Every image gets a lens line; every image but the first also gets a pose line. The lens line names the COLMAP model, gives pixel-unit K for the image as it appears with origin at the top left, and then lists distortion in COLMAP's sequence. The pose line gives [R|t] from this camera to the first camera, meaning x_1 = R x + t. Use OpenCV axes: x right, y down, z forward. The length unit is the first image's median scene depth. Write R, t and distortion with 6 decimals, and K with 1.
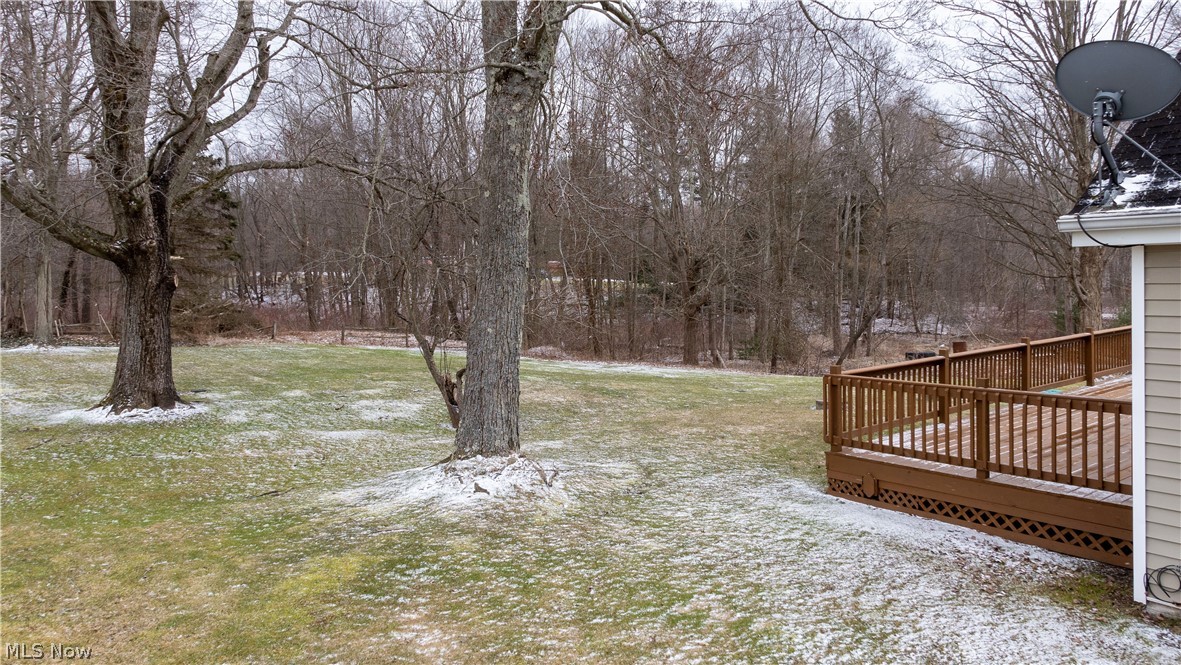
lens RADIAL K [[782.8, 0, 589.5], [0, 782.8, 326.9], [0, 0, 1]] dist [-0.011240, 0.007288]
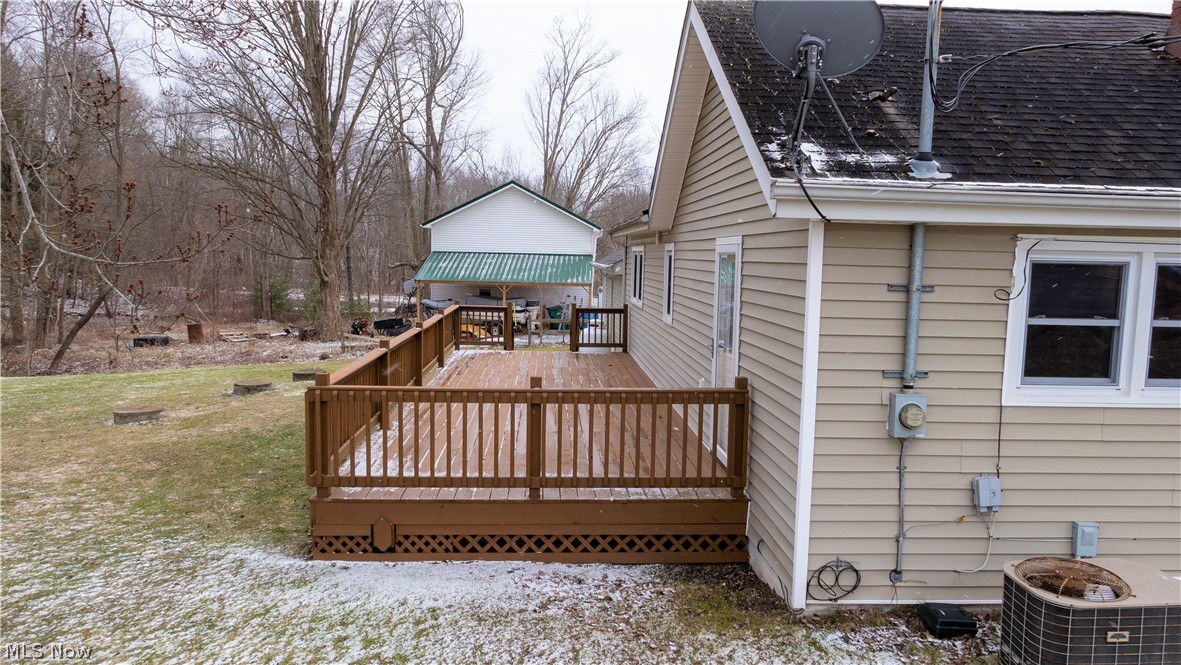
lens RADIAL K [[782.8, 0, 590.8], [0, 782.8, 339.1], [0, 0, 1]] dist [-0.011240, 0.007288]
pose [[0.571485, -0.051009, 0.819026, -0.129409], [0.017679, 0.998600, 0.049857, -0.012677], [-0.820422, -0.014013, 0.571586, 0.478900]]
